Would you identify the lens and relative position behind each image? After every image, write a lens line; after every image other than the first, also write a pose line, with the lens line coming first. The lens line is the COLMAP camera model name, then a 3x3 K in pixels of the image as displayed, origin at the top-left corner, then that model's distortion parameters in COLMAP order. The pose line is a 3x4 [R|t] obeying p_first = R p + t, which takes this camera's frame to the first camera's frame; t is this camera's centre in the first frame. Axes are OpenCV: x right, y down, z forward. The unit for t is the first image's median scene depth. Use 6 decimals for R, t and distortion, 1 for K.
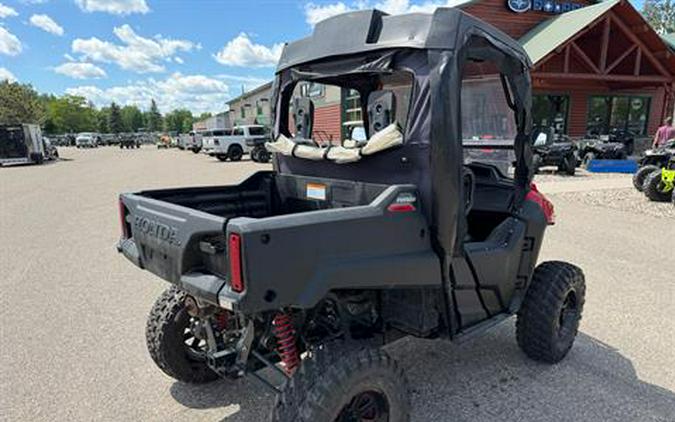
lens RADIAL K [[517.5, 0, 344.8], [0, 517.5, 236.2], [0, 0, 1]] dist [0.022748, -0.013910]
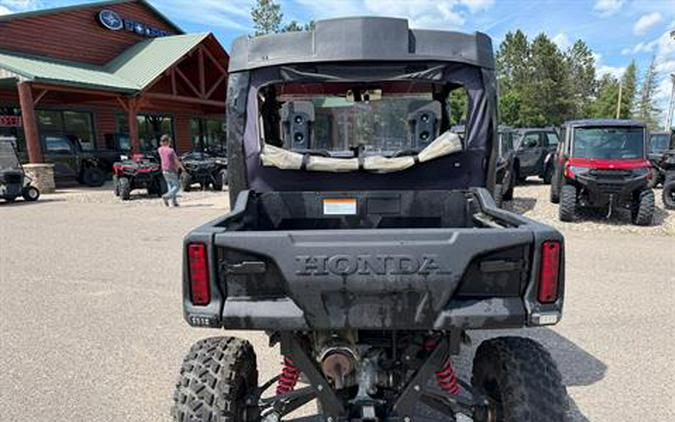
lens RADIAL K [[517.5, 0, 341.9], [0, 517.5, 214.7], [0, 0, 1]] dist [0.022748, -0.013910]
pose [[0.652275, -0.100464, 0.751295, -0.165343], [0.160251, 0.987050, -0.007141, -0.015039], [-0.740849, 0.125054, 0.659928, 0.093652]]
